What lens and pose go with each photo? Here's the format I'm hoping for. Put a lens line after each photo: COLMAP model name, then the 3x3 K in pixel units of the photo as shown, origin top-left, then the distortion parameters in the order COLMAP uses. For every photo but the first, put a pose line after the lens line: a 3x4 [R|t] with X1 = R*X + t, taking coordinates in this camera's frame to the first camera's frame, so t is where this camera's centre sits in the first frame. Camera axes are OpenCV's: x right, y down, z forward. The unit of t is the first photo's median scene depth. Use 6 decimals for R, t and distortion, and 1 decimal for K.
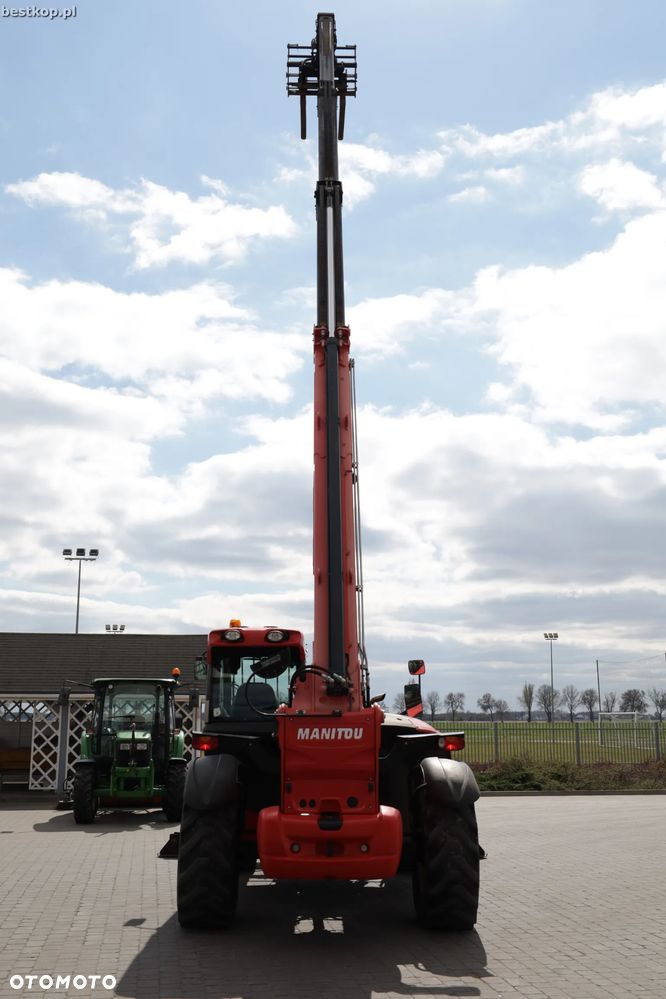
lens RADIAL K [[1014.0, 0, 339.0], [0, 1014.0, 503.2], [0, 0, 1]] dist [0.013128, 0.000000]
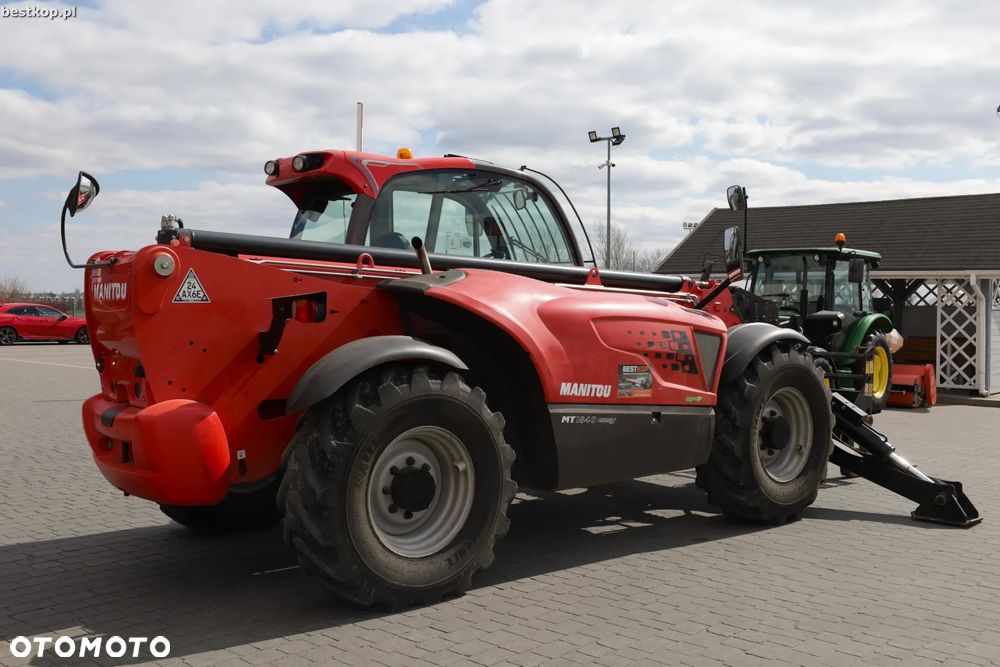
lens RADIAL K [[1015.0, 0, 501.6], [0, 1015.0, 331.5], [0, 0, 1]] dist [0.013128, 0.000000]
pose [[0.613639, 0.024992, -0.789191, 0.589564], [0.154926, 0.976259, 0.151380, 0.162317], [0.774238, -0.215159, 0.595199, 0.673336]]
